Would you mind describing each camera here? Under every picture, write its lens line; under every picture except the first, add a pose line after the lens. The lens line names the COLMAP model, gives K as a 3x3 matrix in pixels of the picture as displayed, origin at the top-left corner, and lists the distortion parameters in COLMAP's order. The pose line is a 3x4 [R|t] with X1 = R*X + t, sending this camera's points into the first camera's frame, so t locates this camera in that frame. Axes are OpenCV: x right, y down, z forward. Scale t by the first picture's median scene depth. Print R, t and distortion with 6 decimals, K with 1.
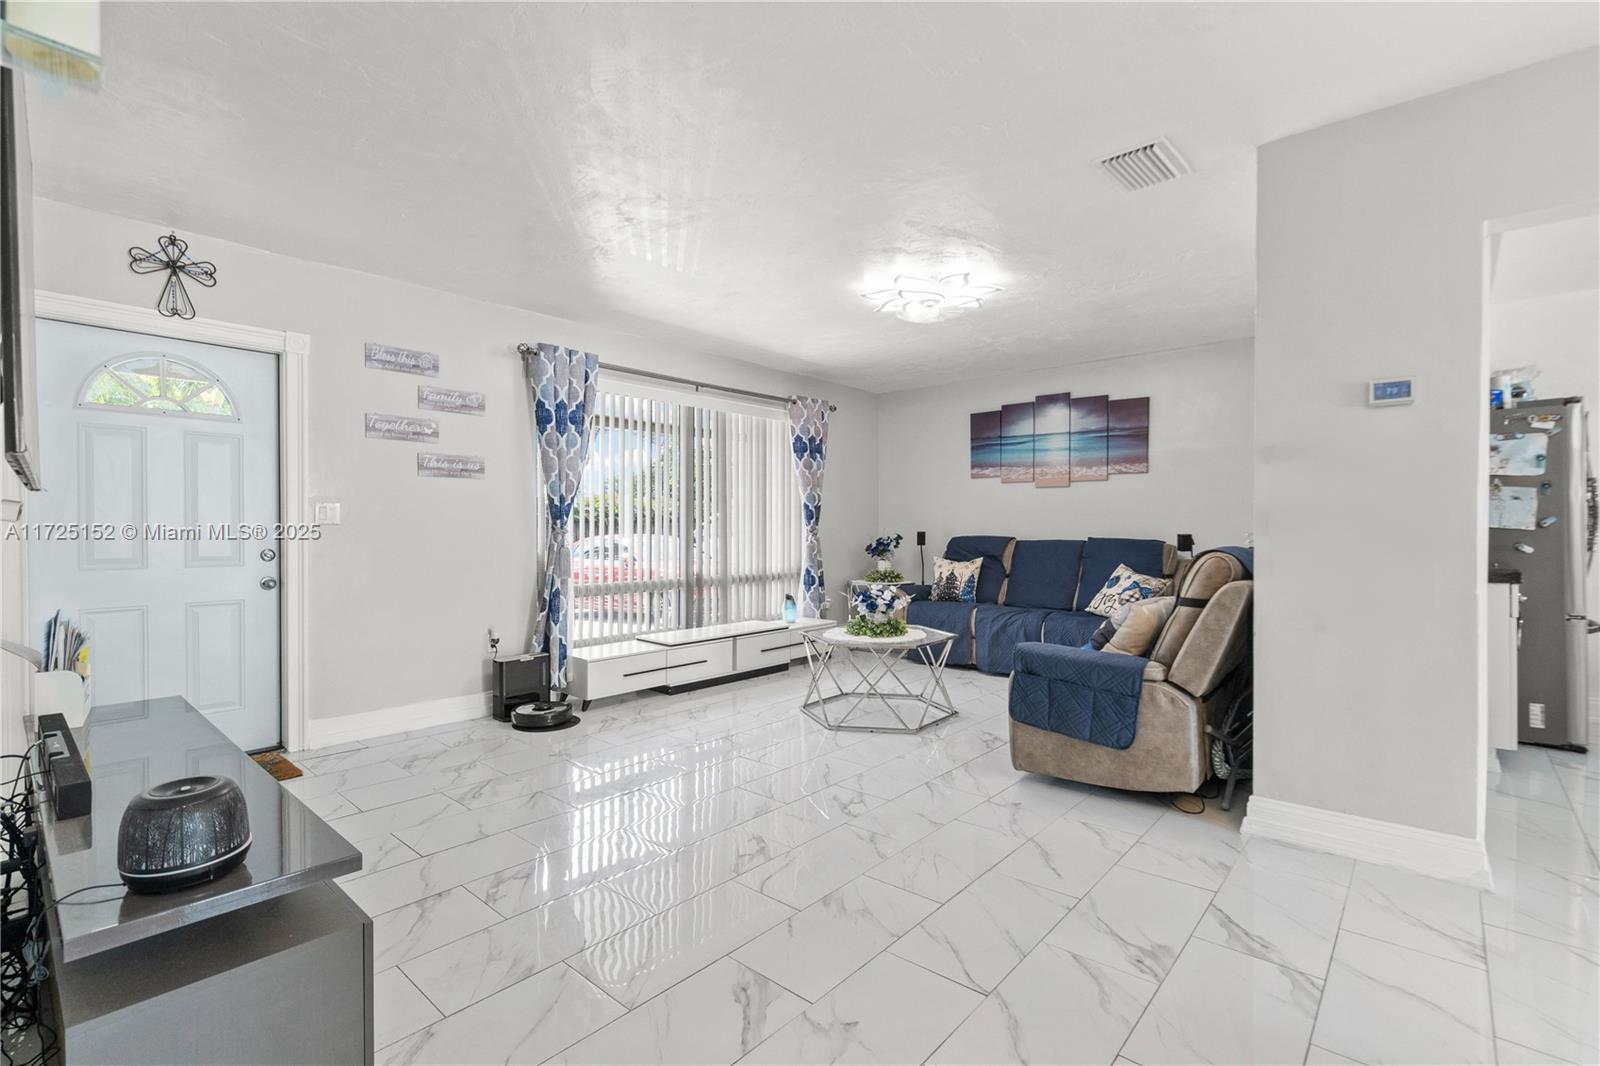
lens RADIAL K [[726.9, 0, 804.2], [0, 726.9, 532.3], [0, 0, 1]] dist [-0.001477, 0.000260]
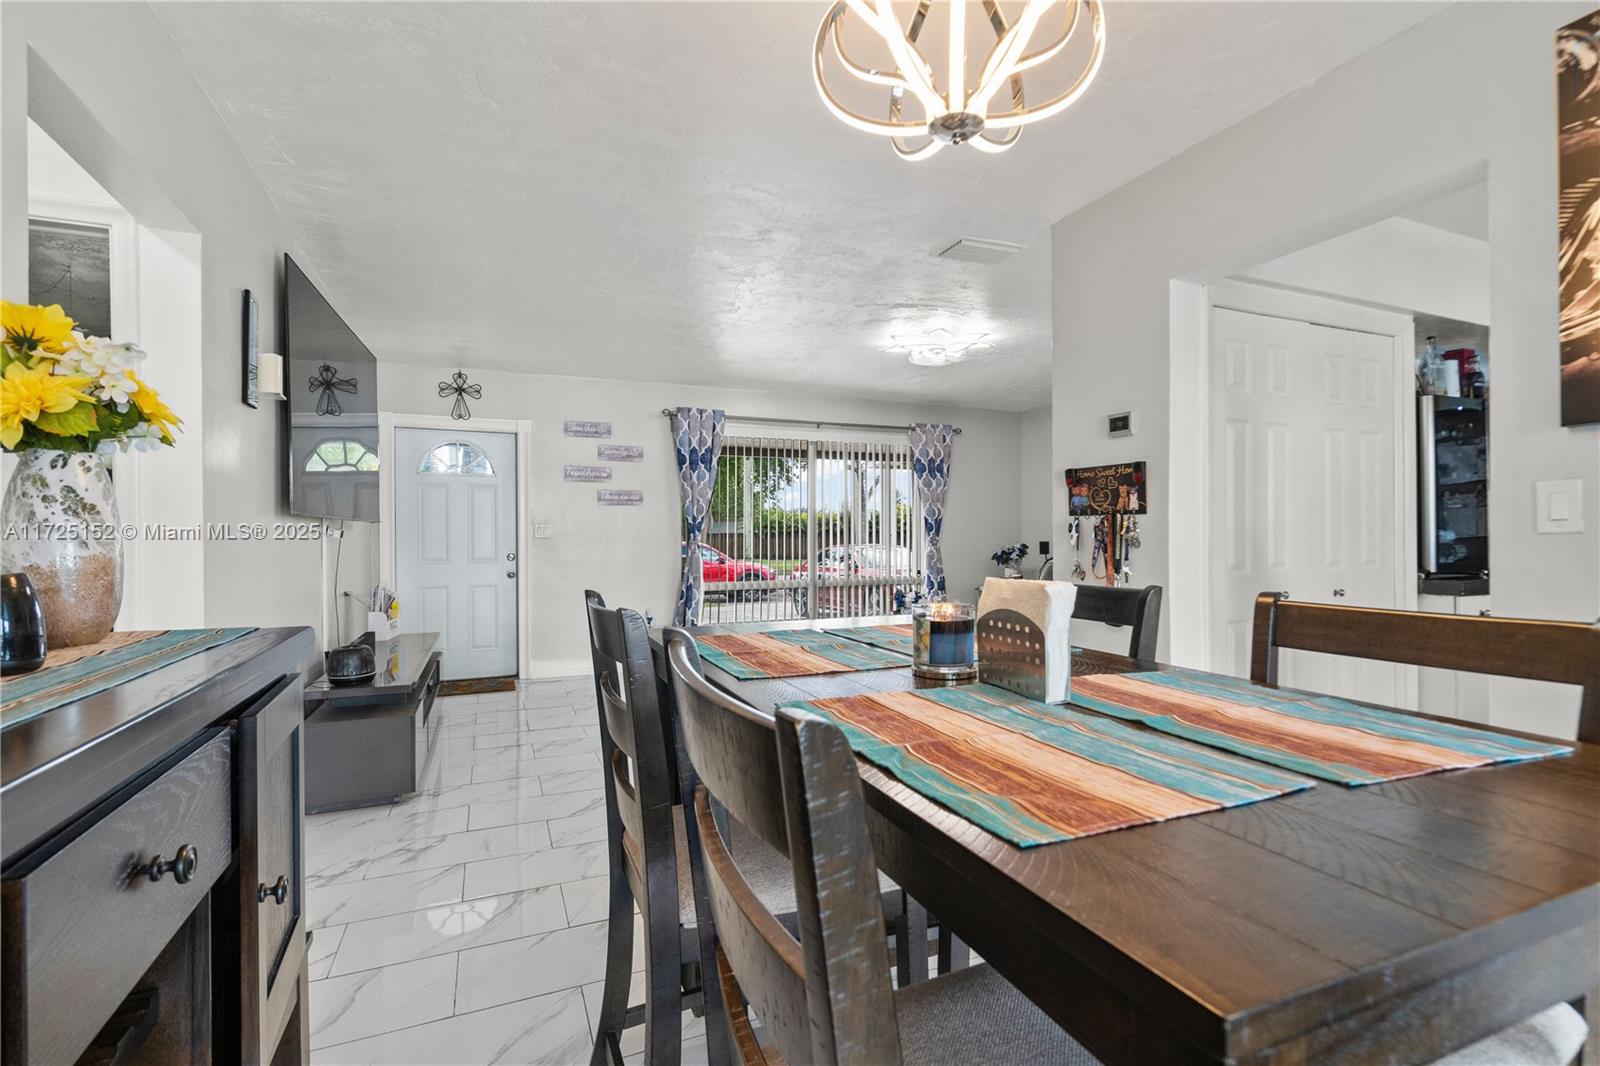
lens RADIAL K [[731.3, 0, 800.0], [0, 731.3, 533.0], [0, 0, 1]] dist [-0.003483, 0.000340]
pose [[0.903695, -0.006191, -0.428132, 0.423722], [0.000807, 0.999918, -0.012755, -0.000595], [0.428176, 0.011181, 0.903626, -0.157750]]
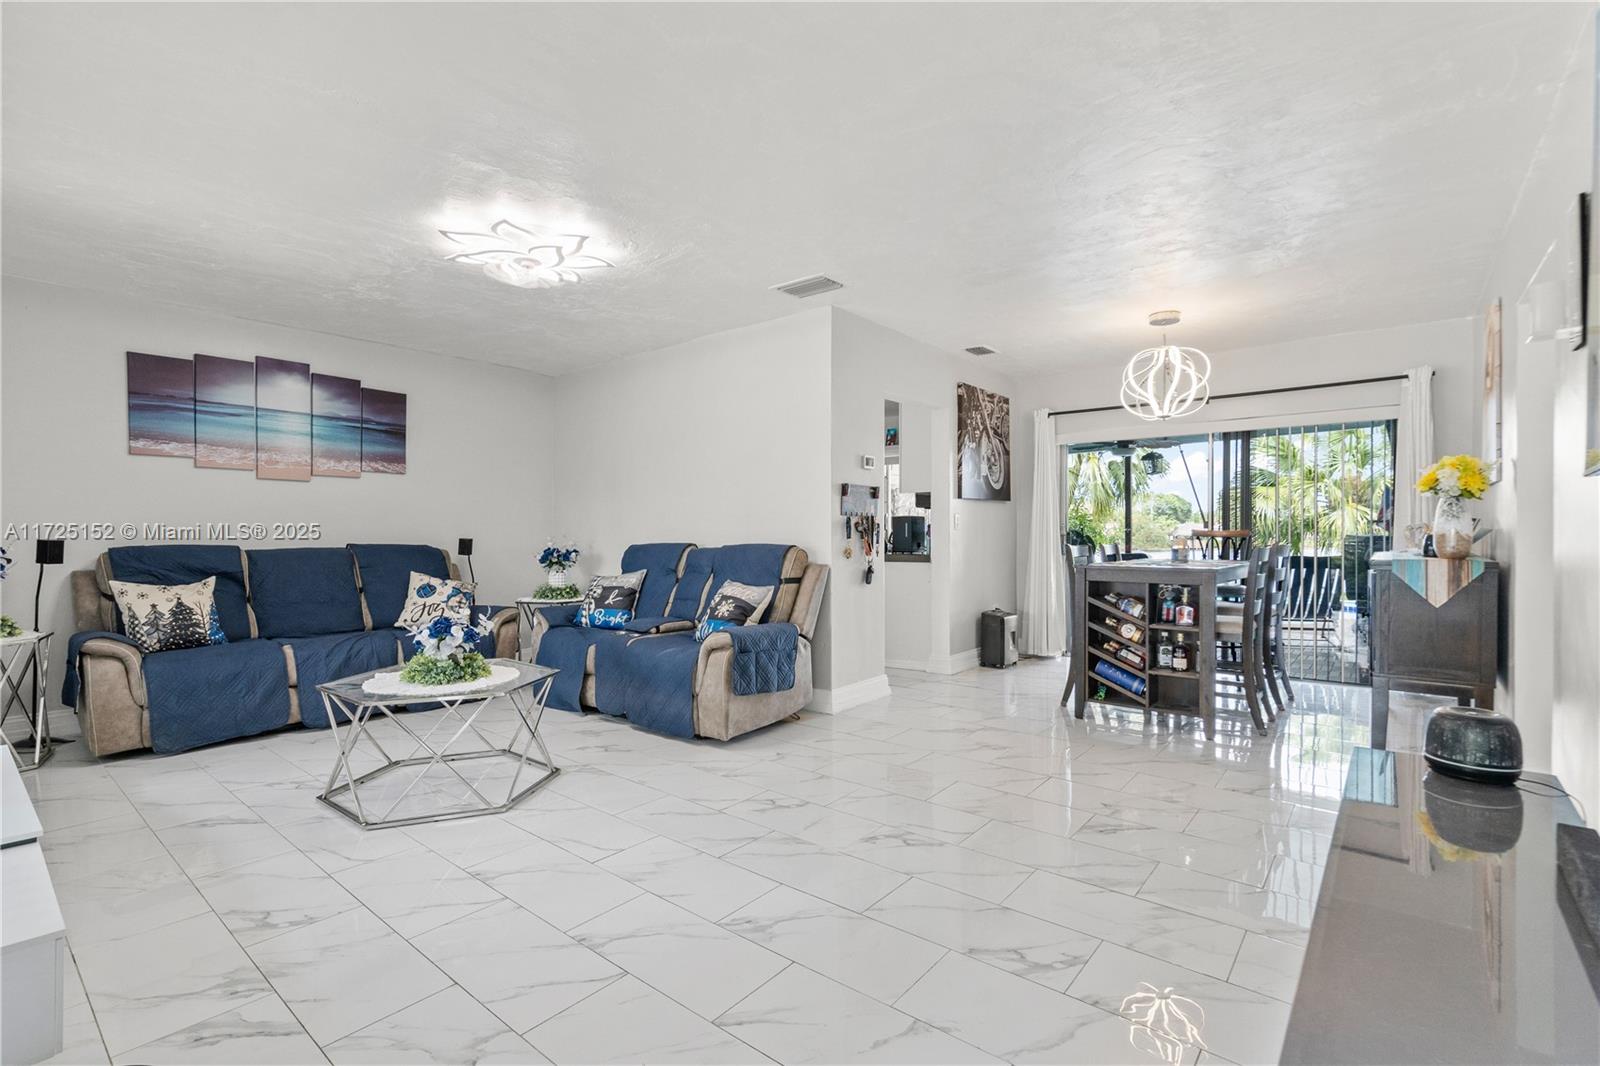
lens RADIAL K [[726.9, 0, 804.2], [0, 726.9, 532.3], [0, 0, 1]] dist [-0.001477, 0.000260]
pose [[-0.033295, 0.001765, 0.999444, -0.594036], [0.009782, 0.999951, -0.001440, -0.000251], [-0.999398, 0.009729, -0.033311, 0.625724]]
